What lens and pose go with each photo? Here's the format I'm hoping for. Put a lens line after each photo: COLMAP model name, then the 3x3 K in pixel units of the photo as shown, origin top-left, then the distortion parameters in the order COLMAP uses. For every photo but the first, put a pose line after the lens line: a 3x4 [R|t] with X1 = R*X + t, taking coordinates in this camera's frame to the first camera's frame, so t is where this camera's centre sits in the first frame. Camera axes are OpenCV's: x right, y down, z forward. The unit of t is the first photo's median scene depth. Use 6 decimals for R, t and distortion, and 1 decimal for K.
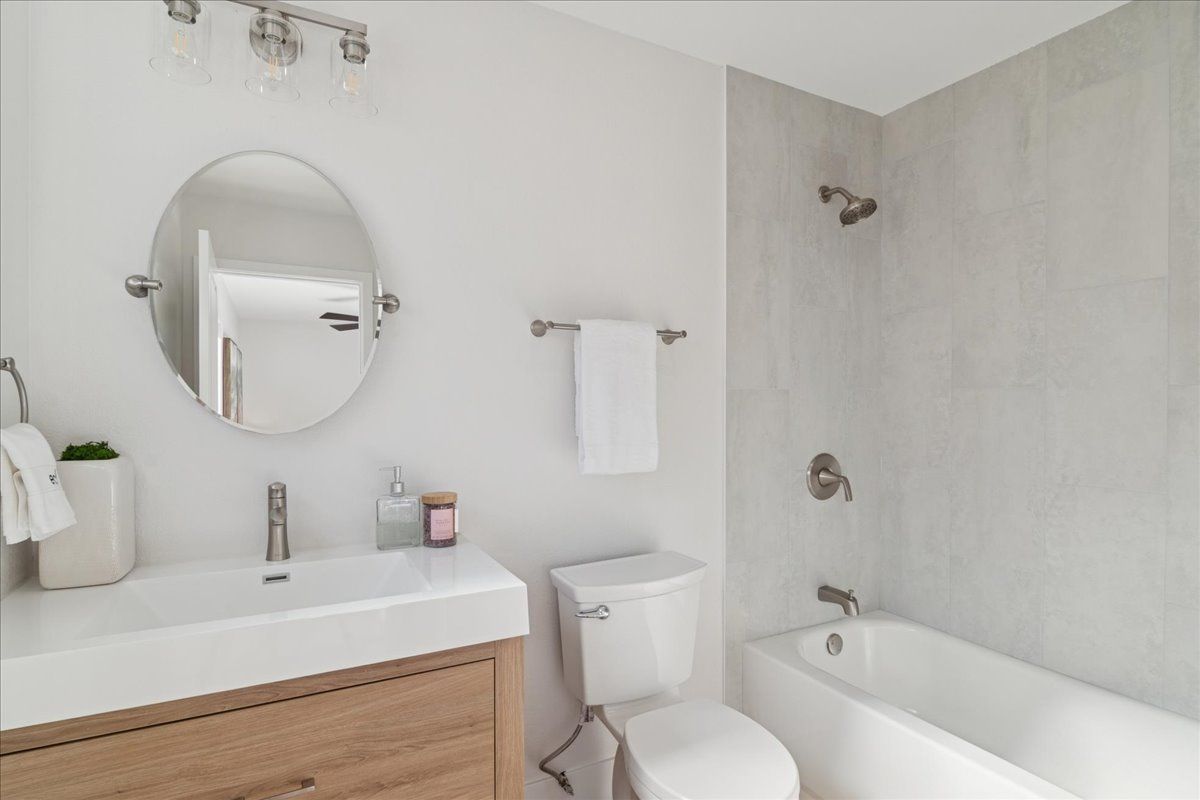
lens RADIAL K [[596.2, 0, 602.5], [0, 596.2, 409.8], [0, 0, 1]] dist [-0.000666, -0.000307]
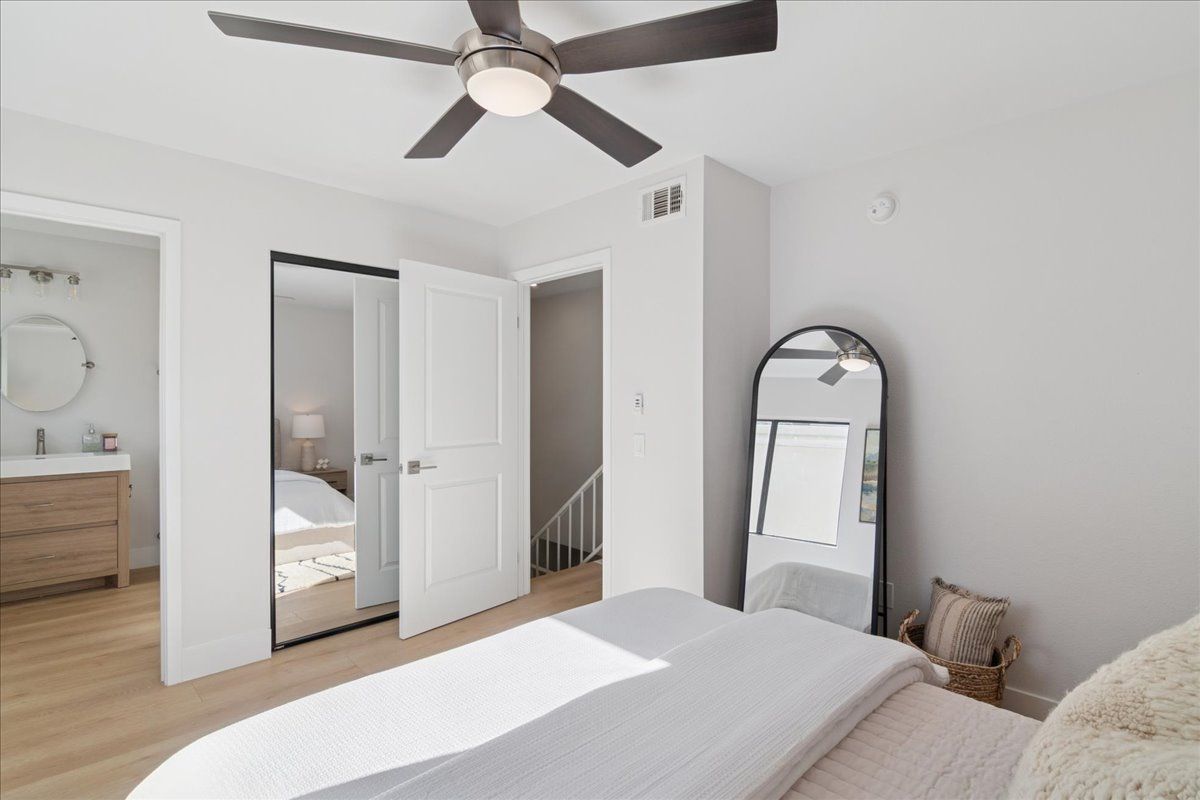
lens RADIAL K [[584.9, 0, 599.3], [0, 584.9, 388.2], [0, 0, 1]] dist [-0.003332, -0.001194]
pose [[0.961929, 0.000537, 0.273299, 1.339383], [0.003038, 0.999915, -0.012655, -0.033352], [-0.273283, 0.013003, 0.961846, -2.556196]]
